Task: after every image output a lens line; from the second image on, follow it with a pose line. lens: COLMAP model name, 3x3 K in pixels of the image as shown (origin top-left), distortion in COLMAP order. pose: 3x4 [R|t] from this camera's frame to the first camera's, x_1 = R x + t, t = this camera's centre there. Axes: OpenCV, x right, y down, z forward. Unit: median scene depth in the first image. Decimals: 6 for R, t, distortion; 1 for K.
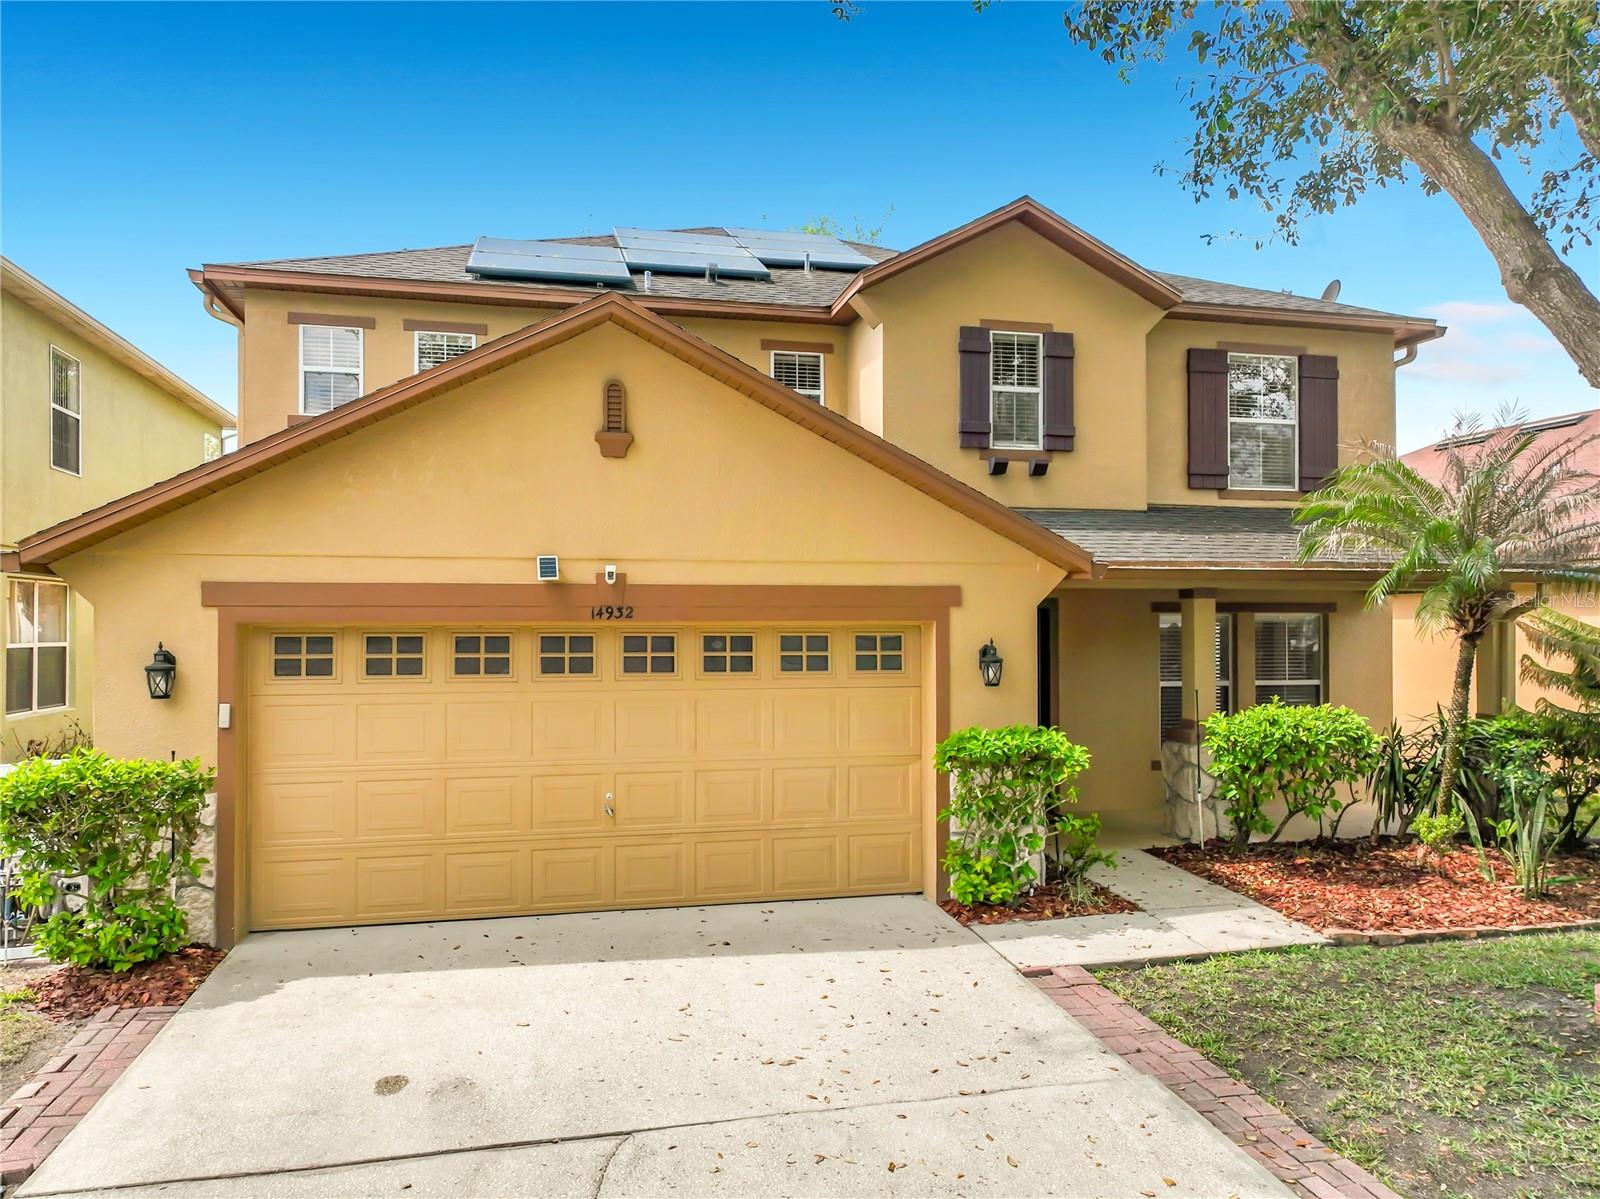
lens RADIAL K [[1118.2, 0, 796.7], [0, 1118.2, 631.2], [0, 0, 1]] dist [0.027859, -0.003382]
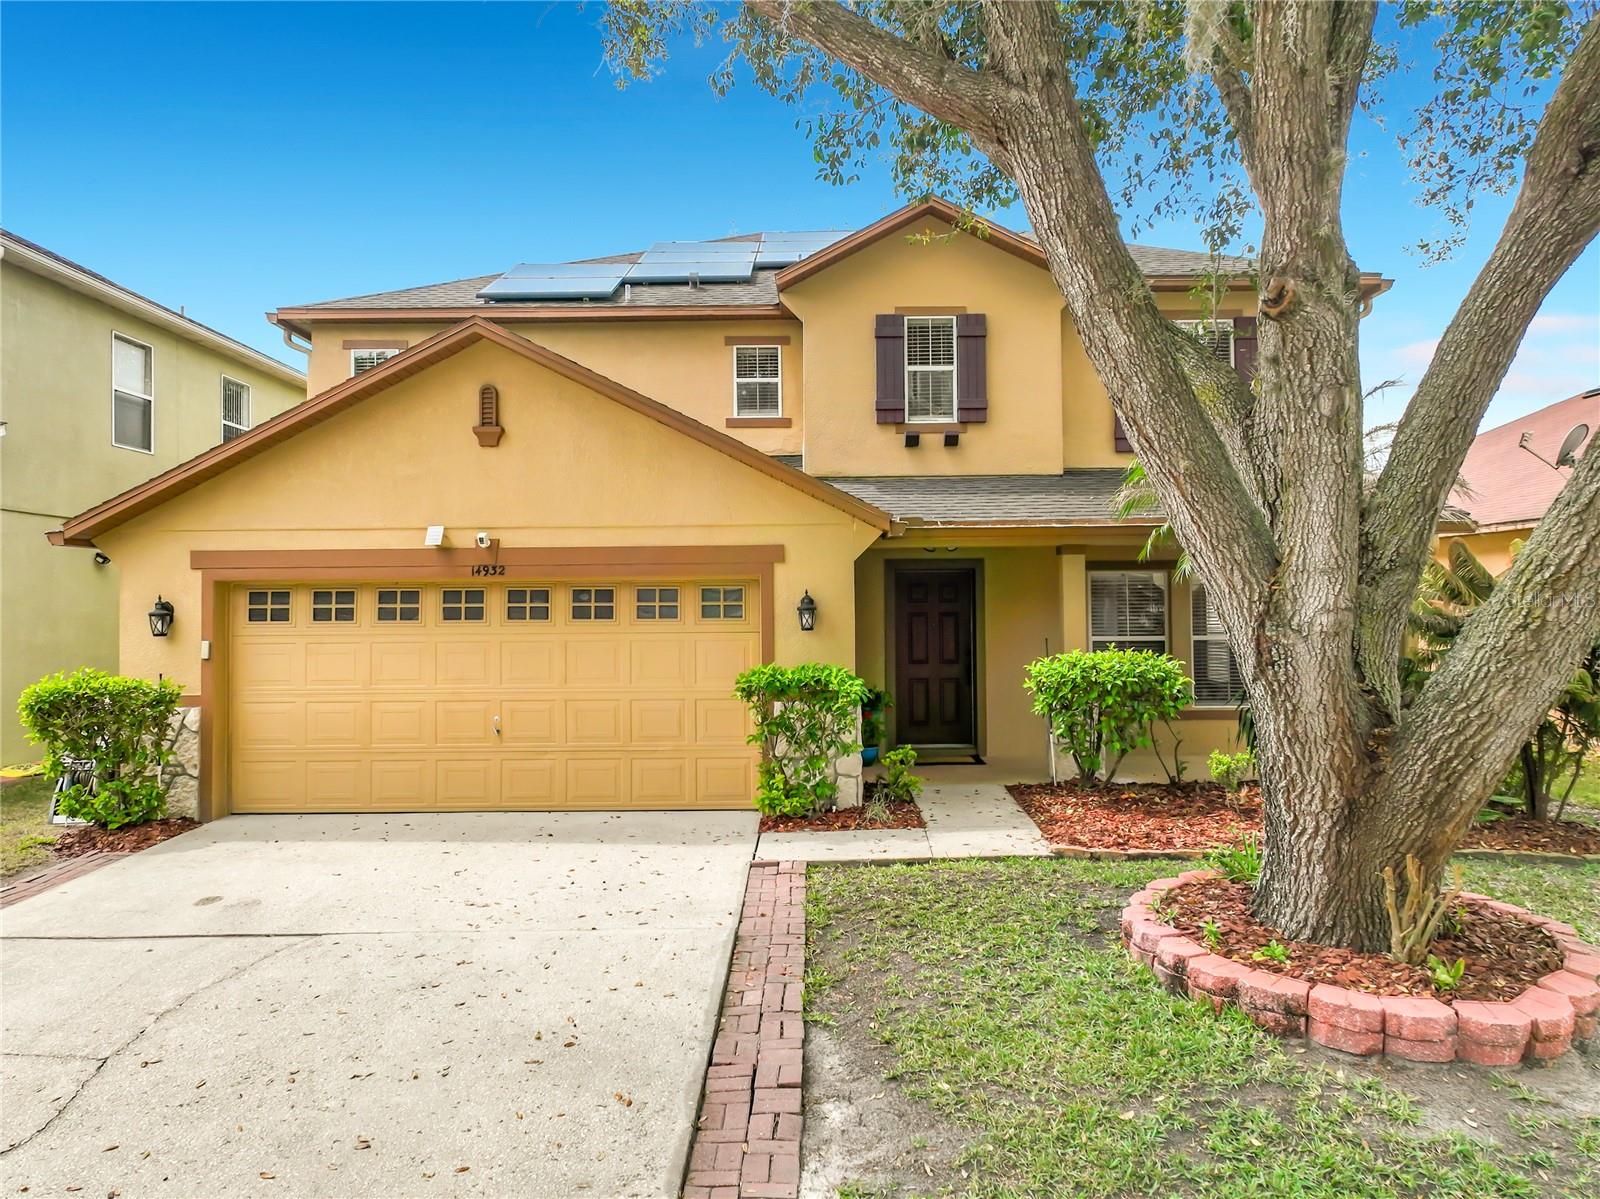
lens RADIAL K [[1118.2, 0, 798.9], [0, 1118.2, 594.0], [0, 0, 1]] dist [0.027859, -0.003382]
pose [[0.971761, -0.008802, -0.235801, 0.445242], [0.005269, 0.999864, -0.015608, 0.029547], [0.235907, 0.013925, 0.971676, -0.128005]]
